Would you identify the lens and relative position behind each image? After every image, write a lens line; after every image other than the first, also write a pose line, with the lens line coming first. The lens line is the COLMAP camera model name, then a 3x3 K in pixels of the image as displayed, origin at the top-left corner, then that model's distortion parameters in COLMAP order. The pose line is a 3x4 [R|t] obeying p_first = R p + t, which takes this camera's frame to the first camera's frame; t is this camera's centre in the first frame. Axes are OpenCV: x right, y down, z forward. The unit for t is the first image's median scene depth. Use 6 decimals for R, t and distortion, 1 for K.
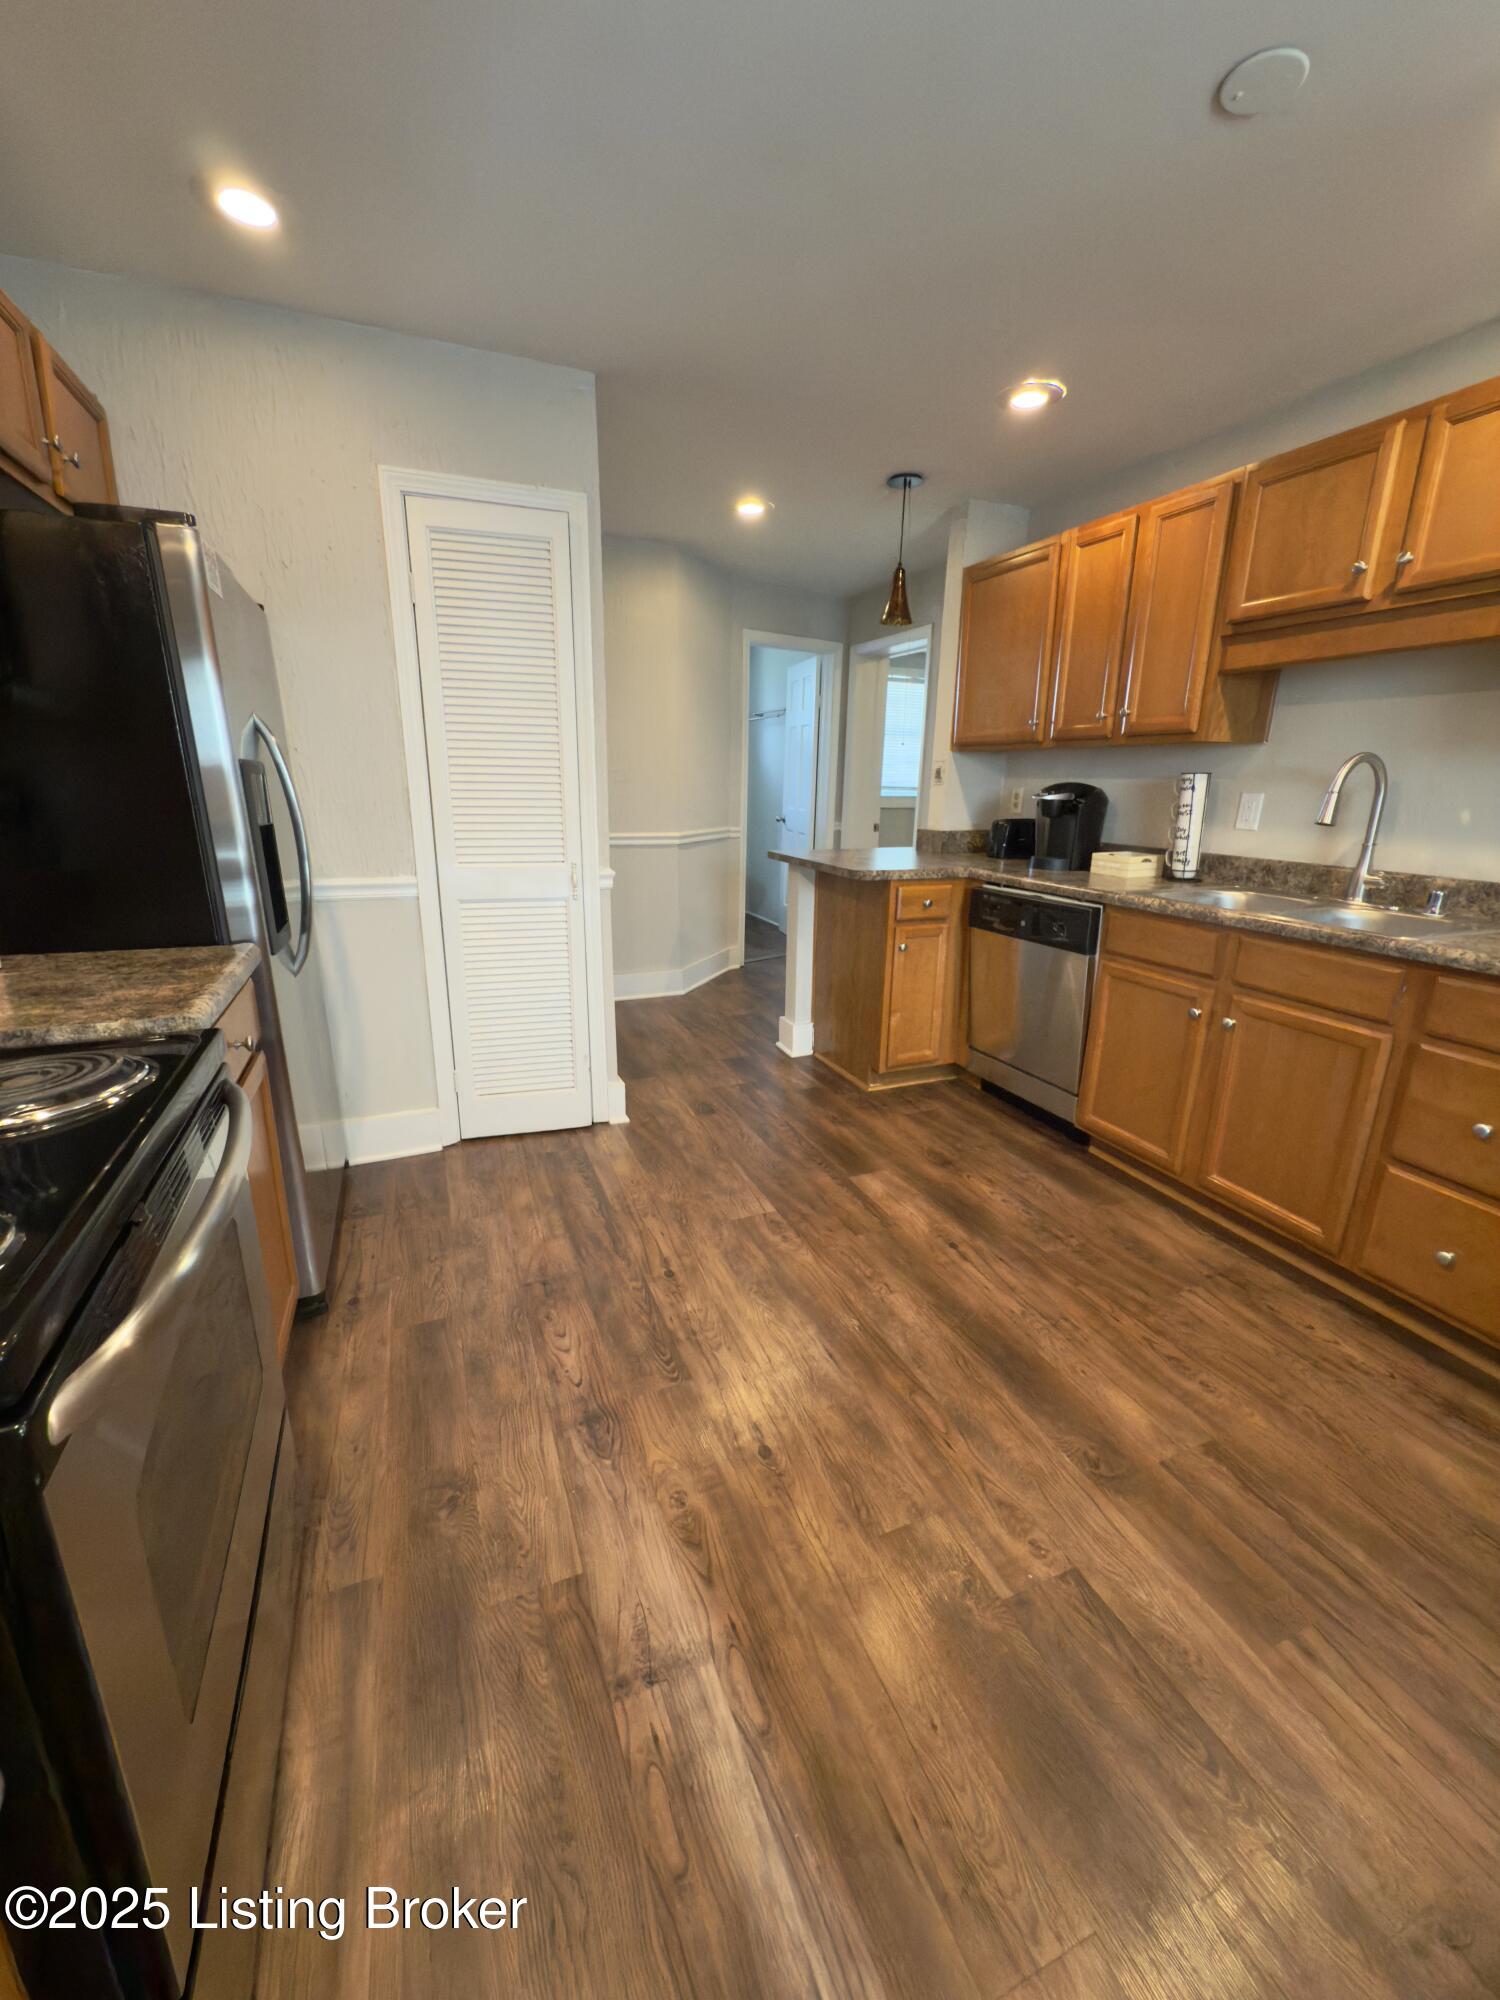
lens RADIAL K [[801.4, 0, 753.6], [0, 801.4, 1002.1], [0, 0, 1]] dist [-0.002084, 0.001091]
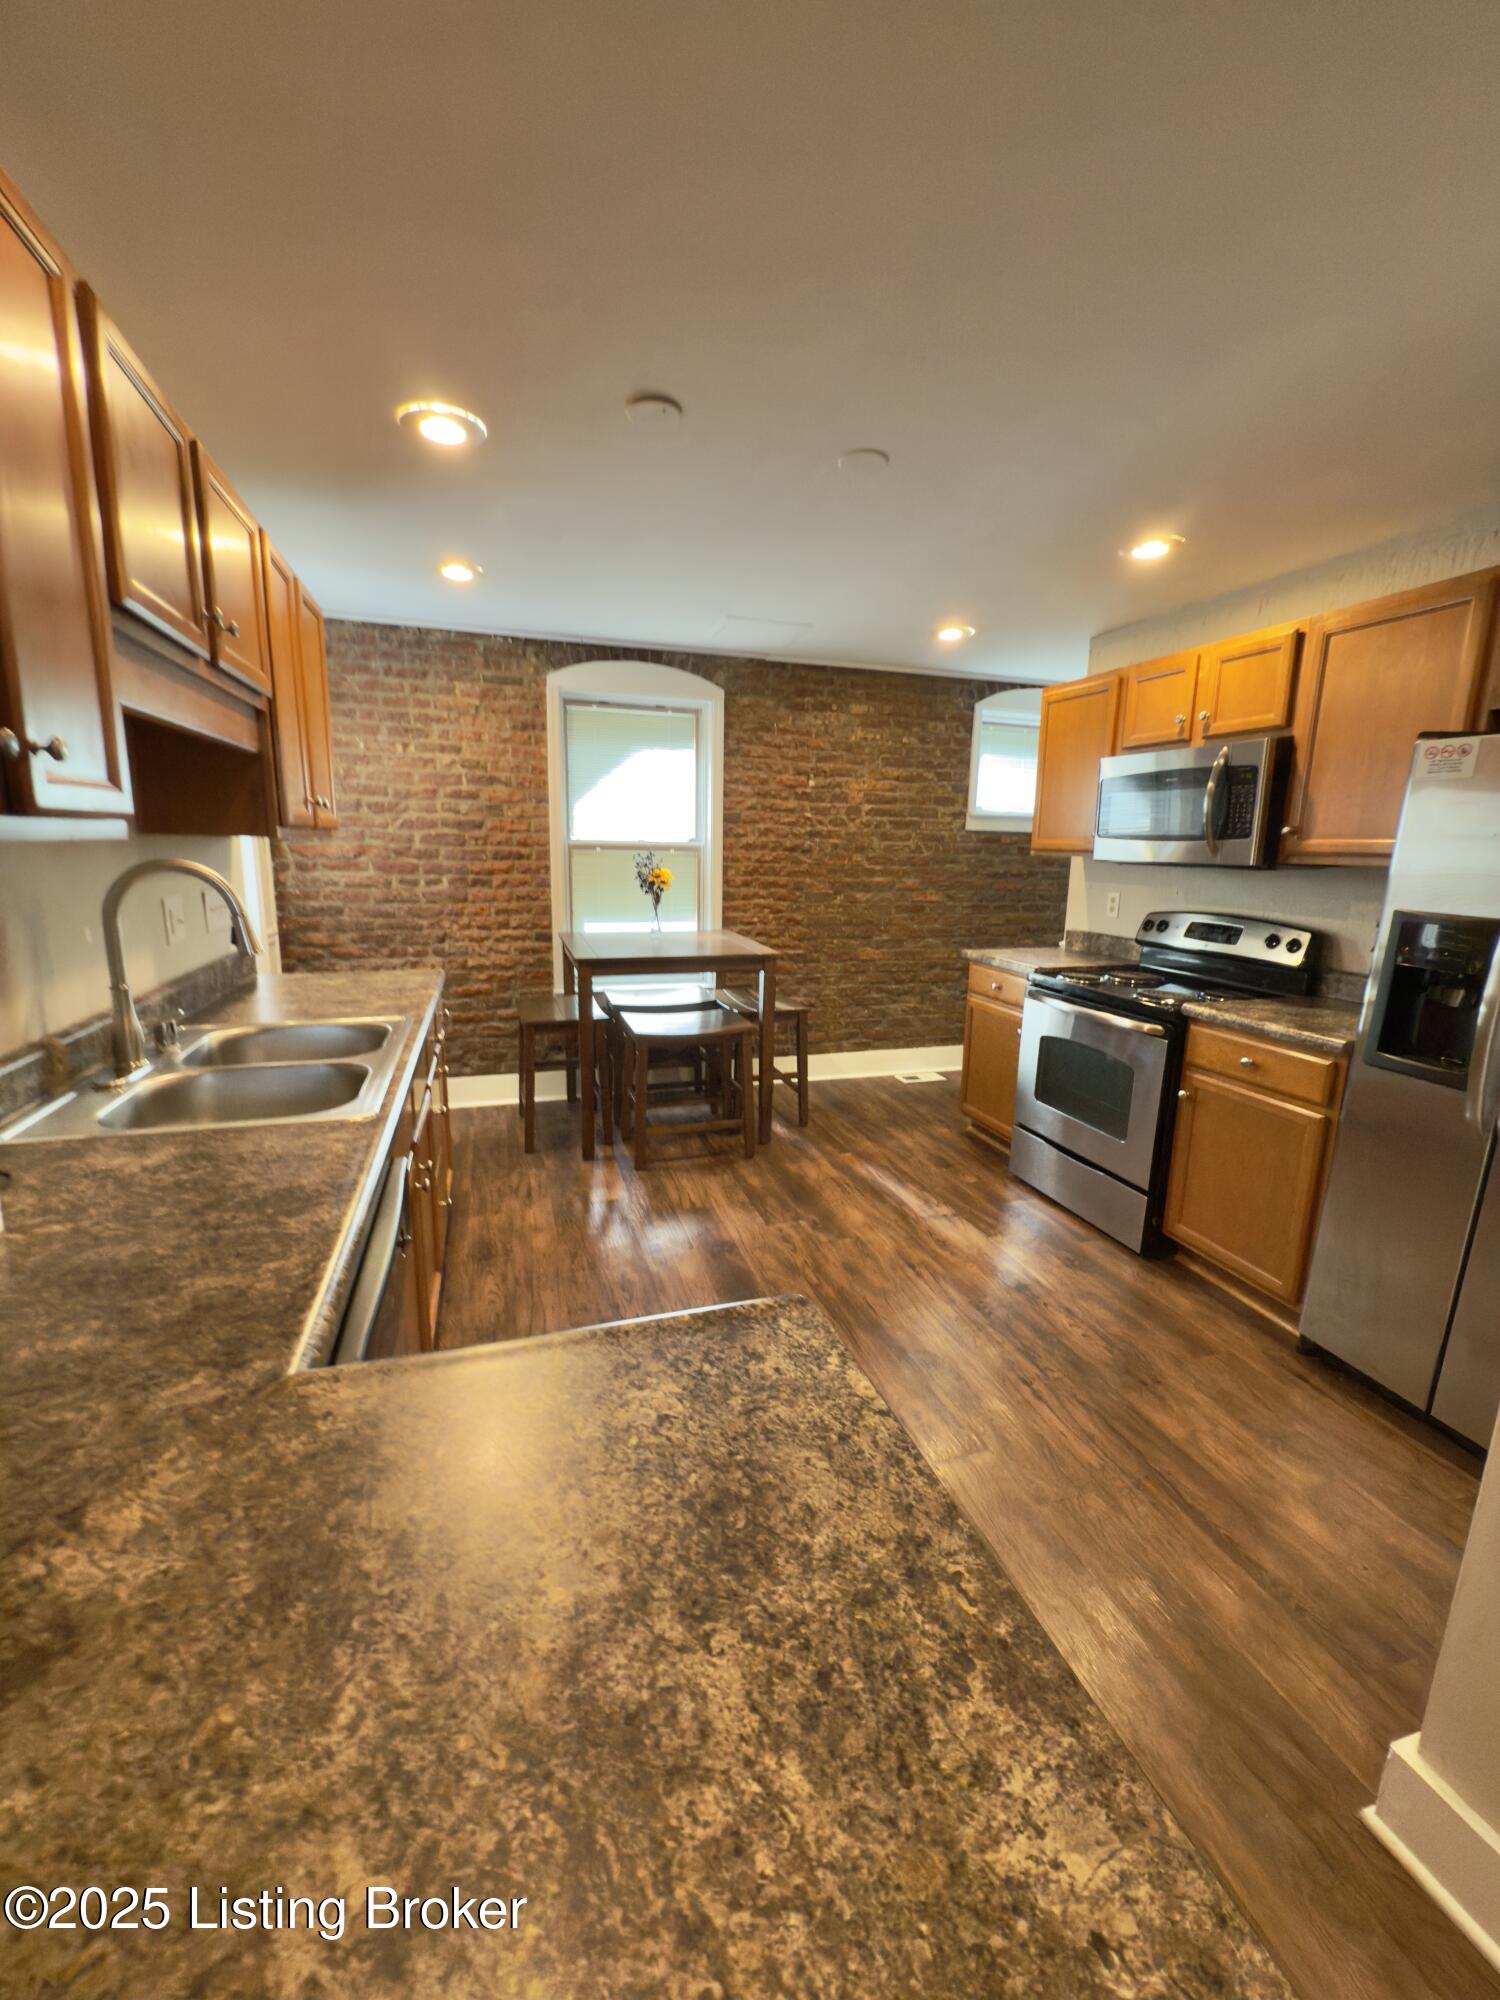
lens RADIAL K [[801.4, 0, 749.9], [0, 801.4, 1004.1], [0, 0, 1]] dist [-0.002084, 0.001091]
pose [[-0.995421, -0.051986, 0.080217, 0.211084], [-0.010135, 0.891848, 0.452221, -0.611302], [-0.095050, 0.449337, -0.888291, 1.919487]]
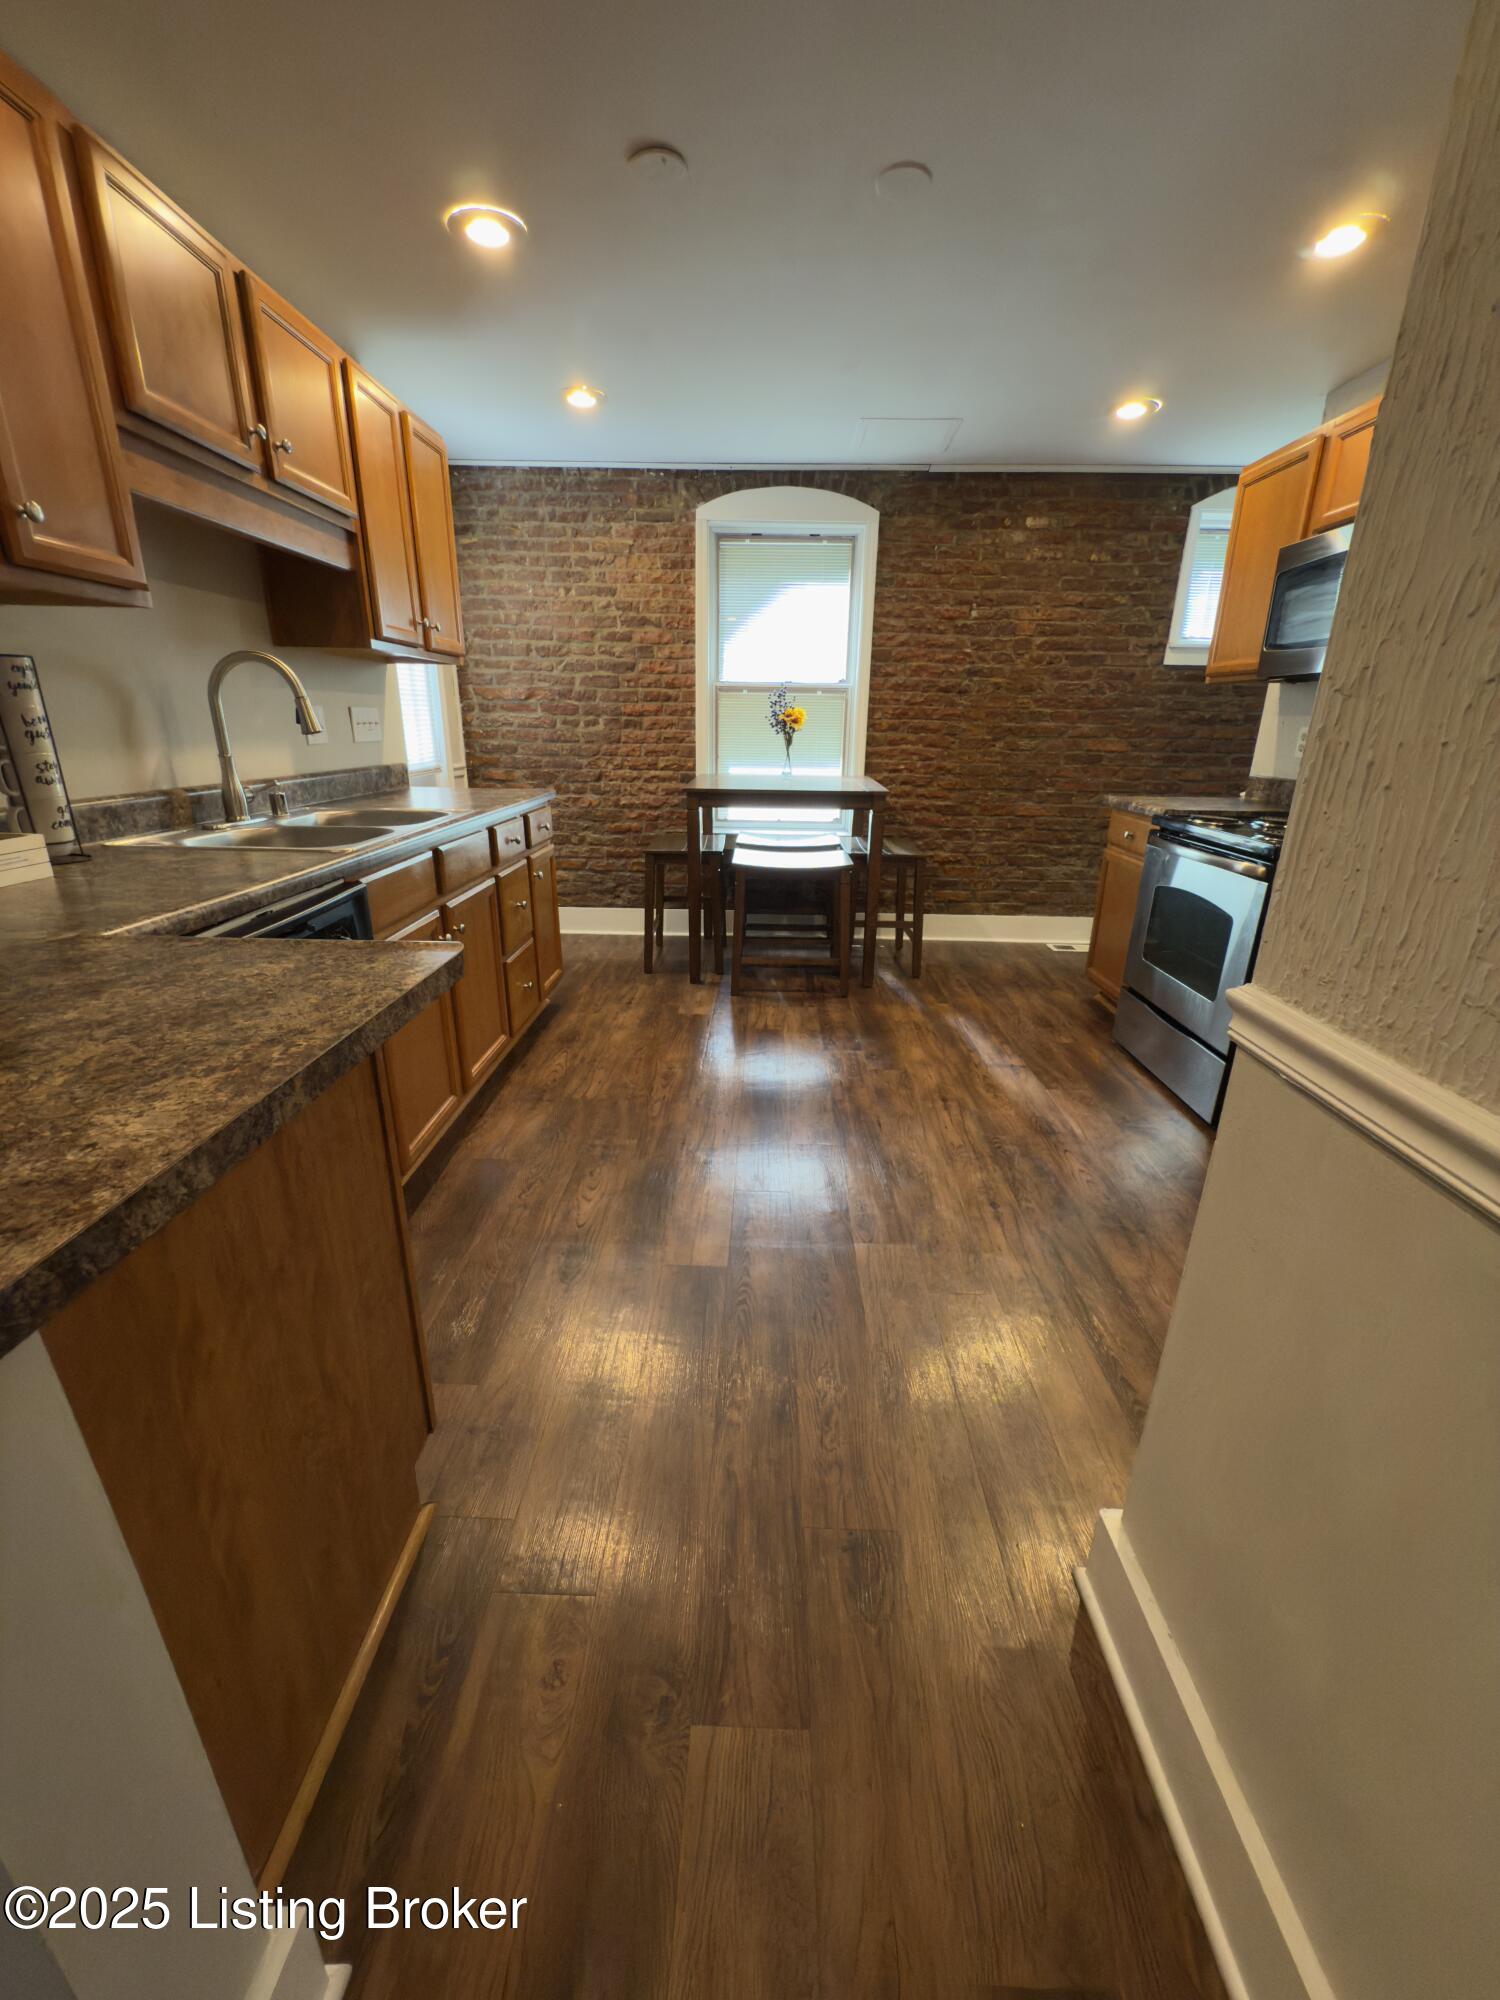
lens RADIAL K [[801.4, 0, 746.6], [0, 801.4, 1005.0], [0, 0, 1]] dist [-0.002084, 0.001091]
pose [[-0.912217, -0.162718, 0.376010, -0.176648], [0.082613, 0.825849, 0.557807, -0.509973], [-0.401293, 0.539904, -0.739911, 1.933379]]
